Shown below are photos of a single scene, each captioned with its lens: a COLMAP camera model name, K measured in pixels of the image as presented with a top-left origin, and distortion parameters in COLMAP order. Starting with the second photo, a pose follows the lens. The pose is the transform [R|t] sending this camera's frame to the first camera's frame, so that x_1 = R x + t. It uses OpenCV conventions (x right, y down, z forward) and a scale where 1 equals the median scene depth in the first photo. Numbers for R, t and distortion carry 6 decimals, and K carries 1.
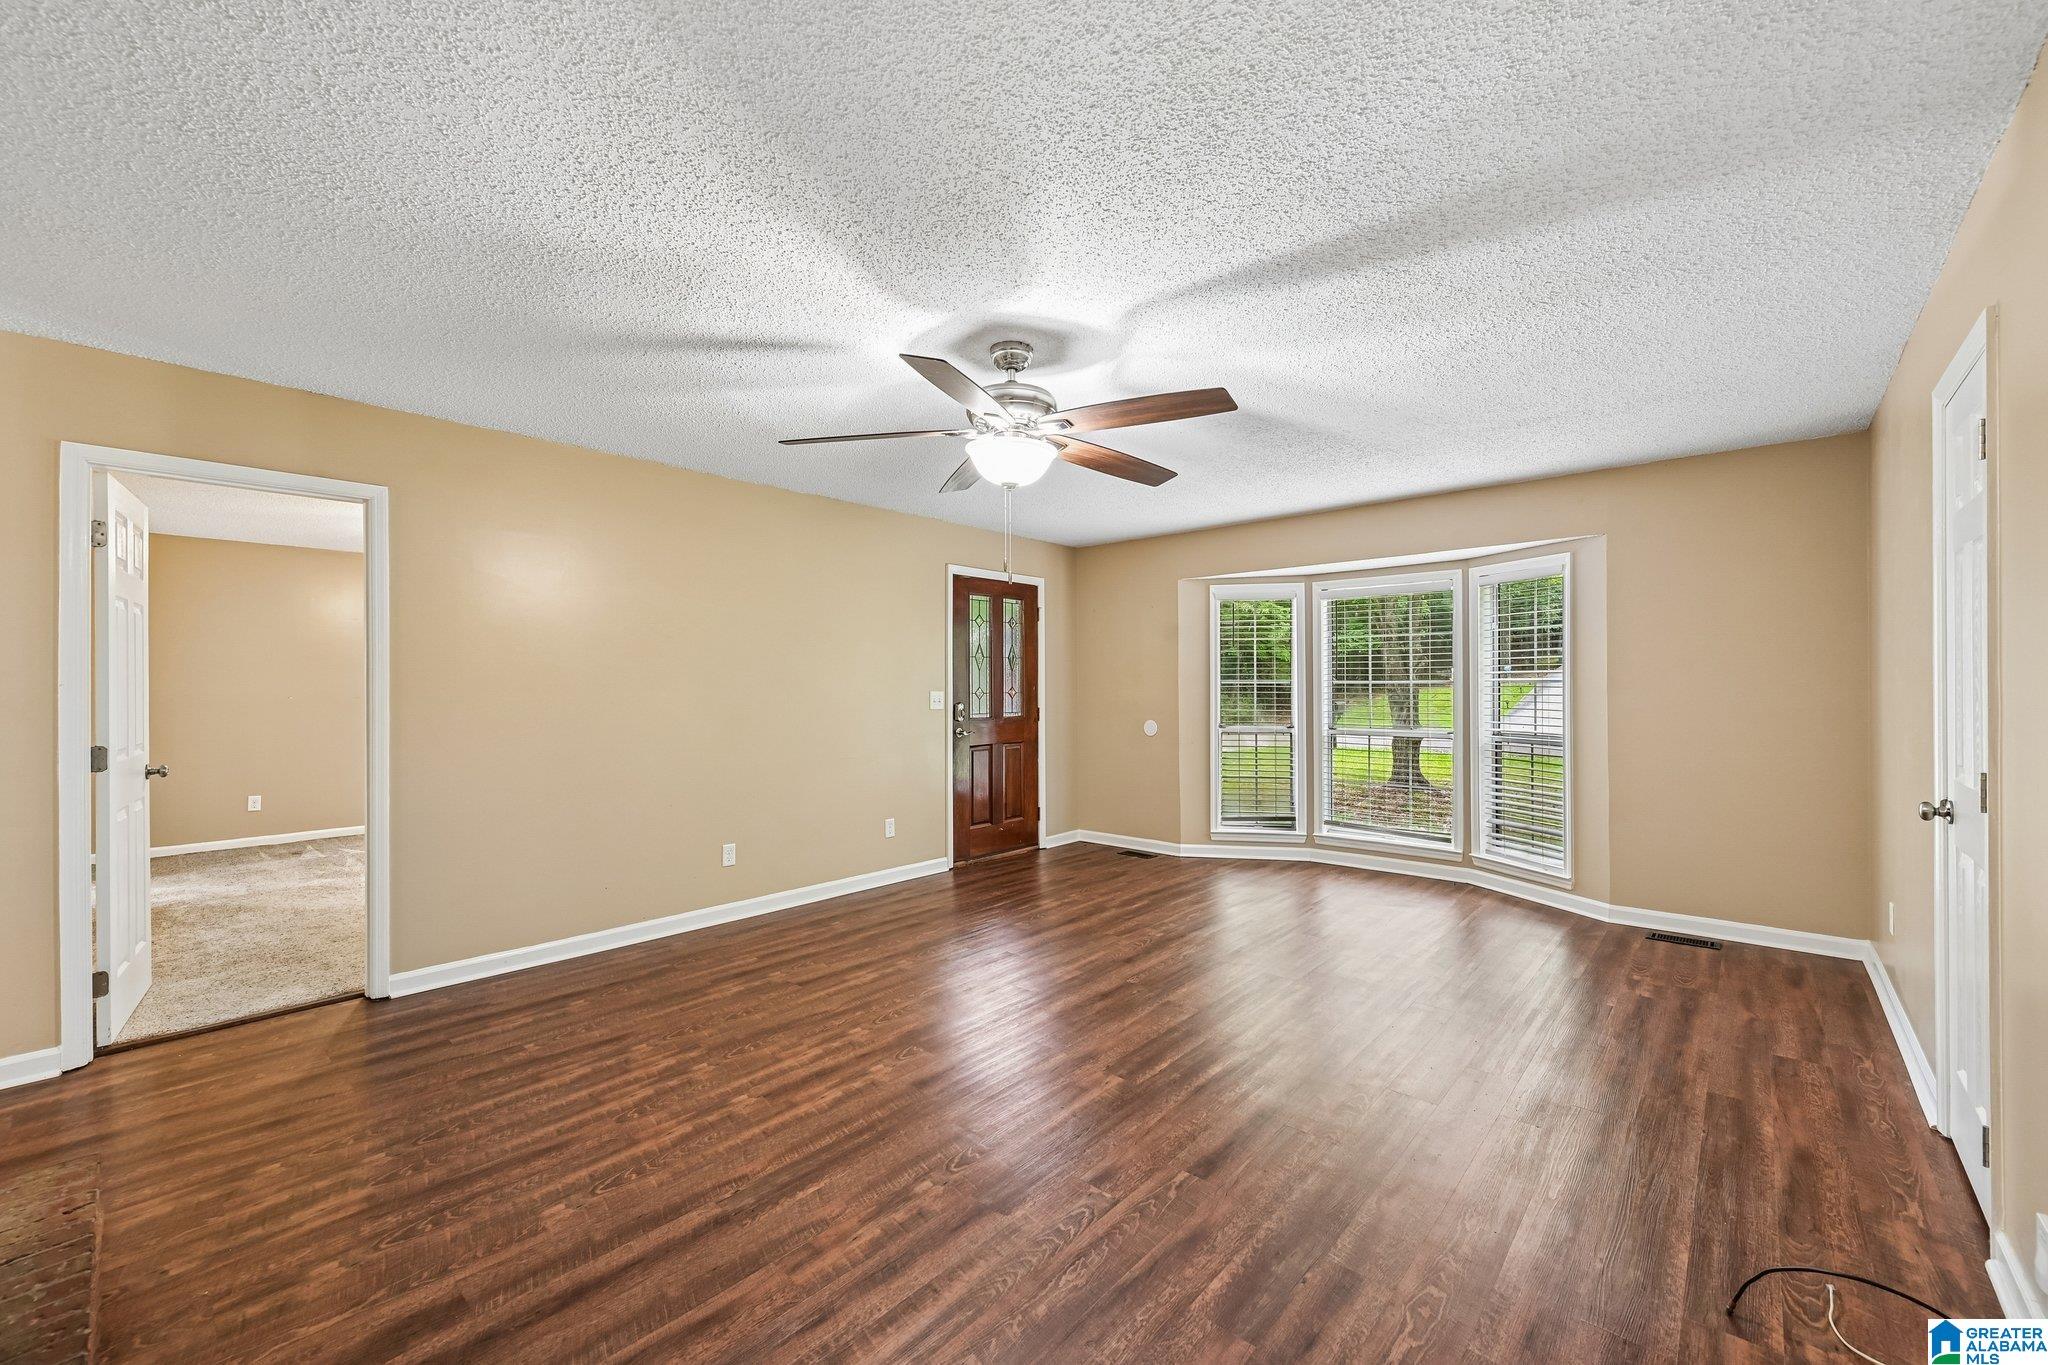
lens RADIAL K [[811.1, 0, 1039.7], [0, 811.1, 677.8], [0, 0, 1]] dist [-0.001522, 0.001264]
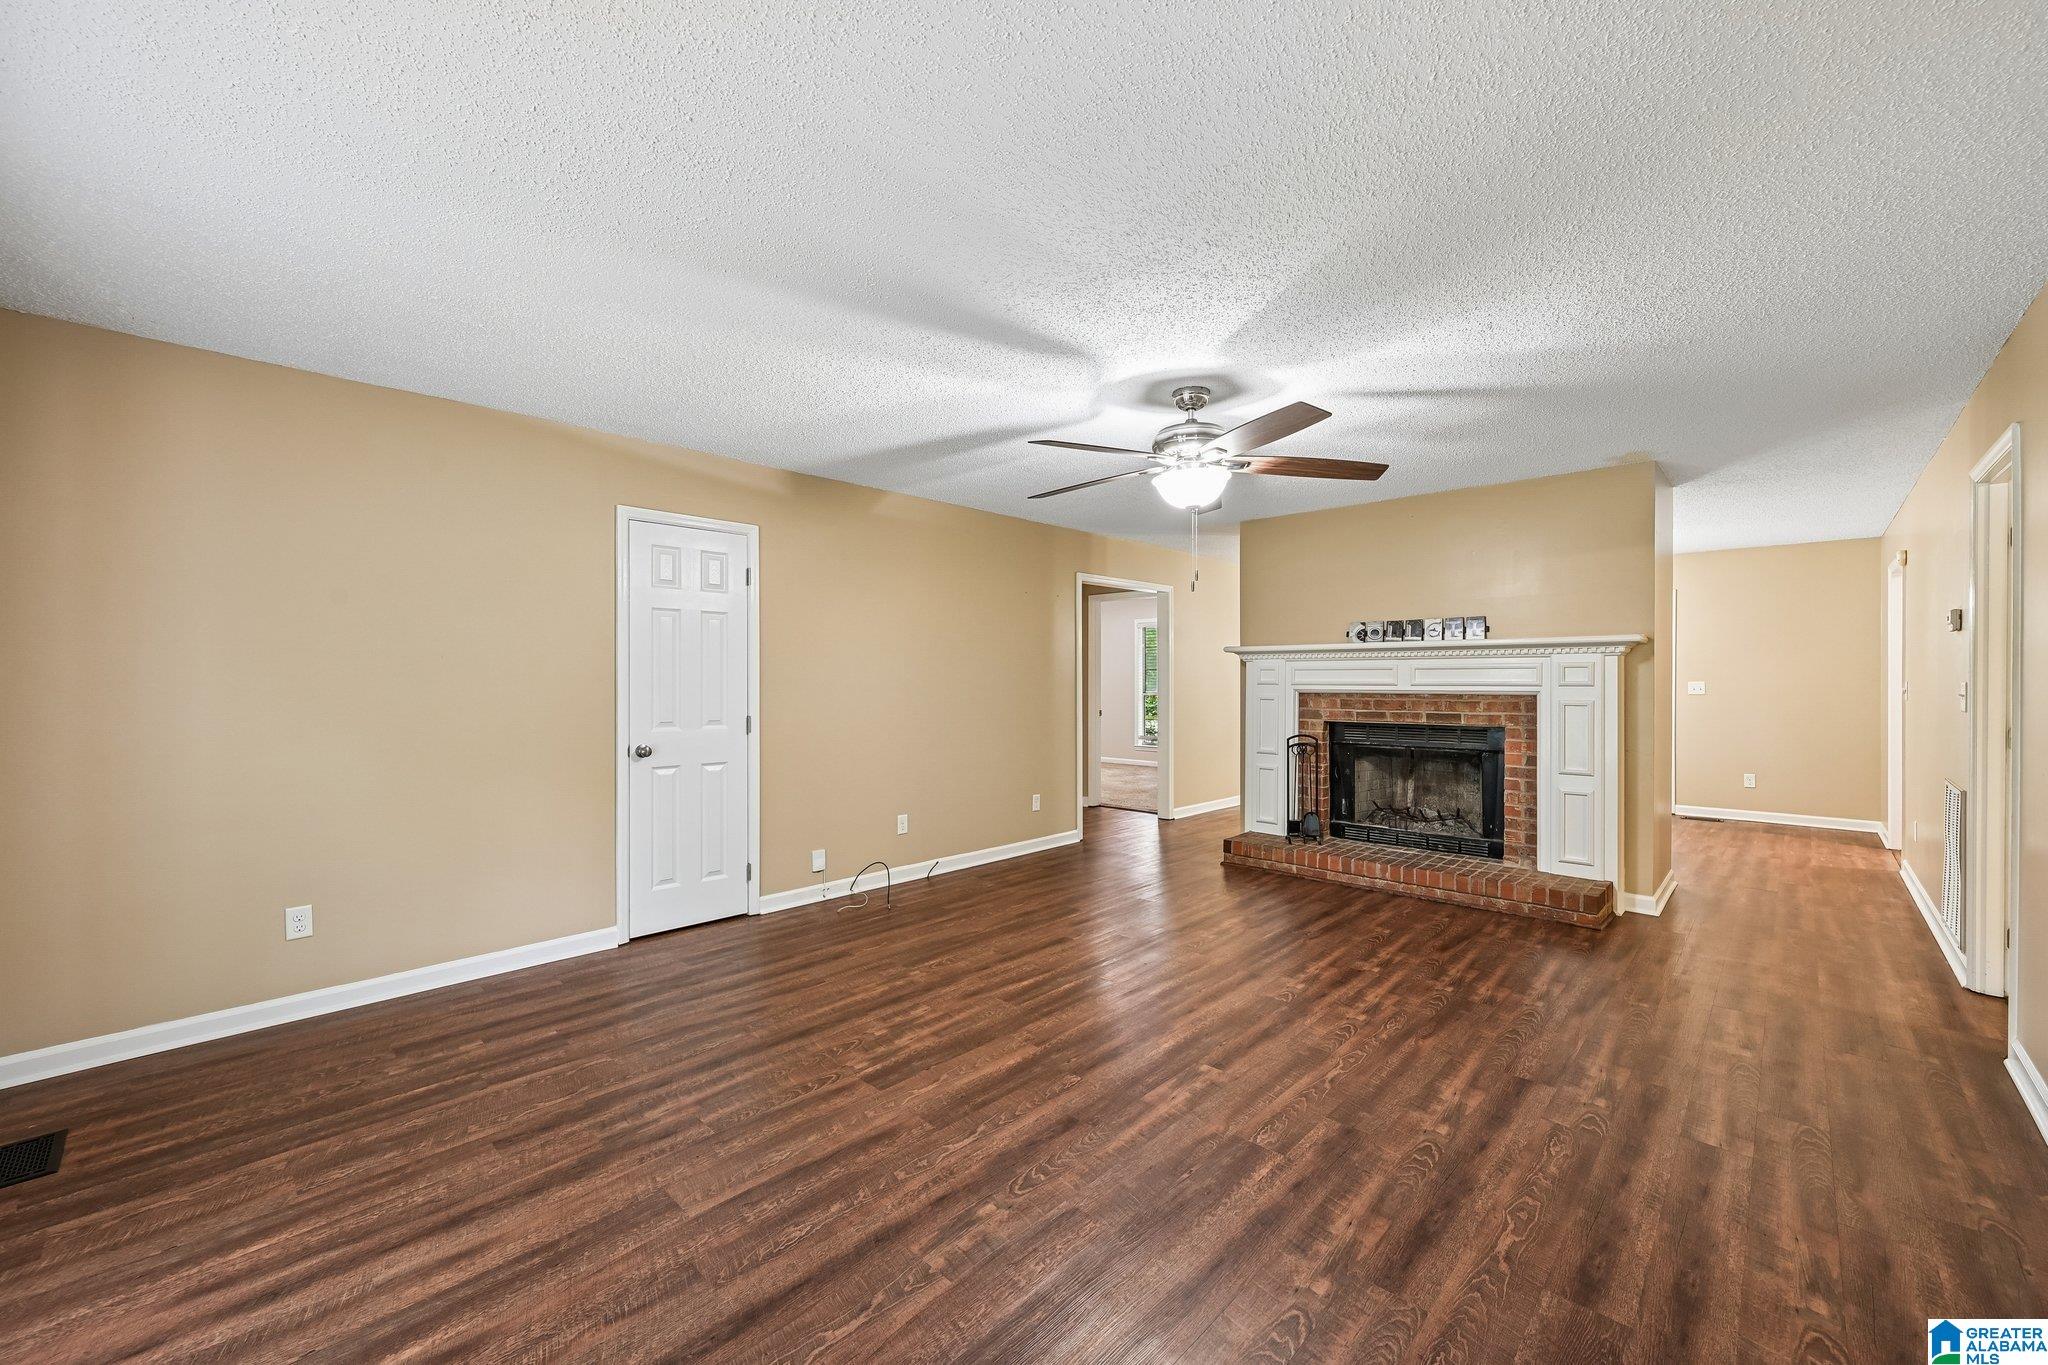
lens RADIAL K [[811.1, 0, 1030.2], [0, 811.1, 679.2], [0, 0, 1]] dist [-0.001522, 0.001264]
pose [[-0.999071, 0.004171, 0.042894, 0.153011], [0.003720, 0.999937, -0.010588, 0.024504], [-0.042935, -0.010418, -0.999024, 2.222961]]
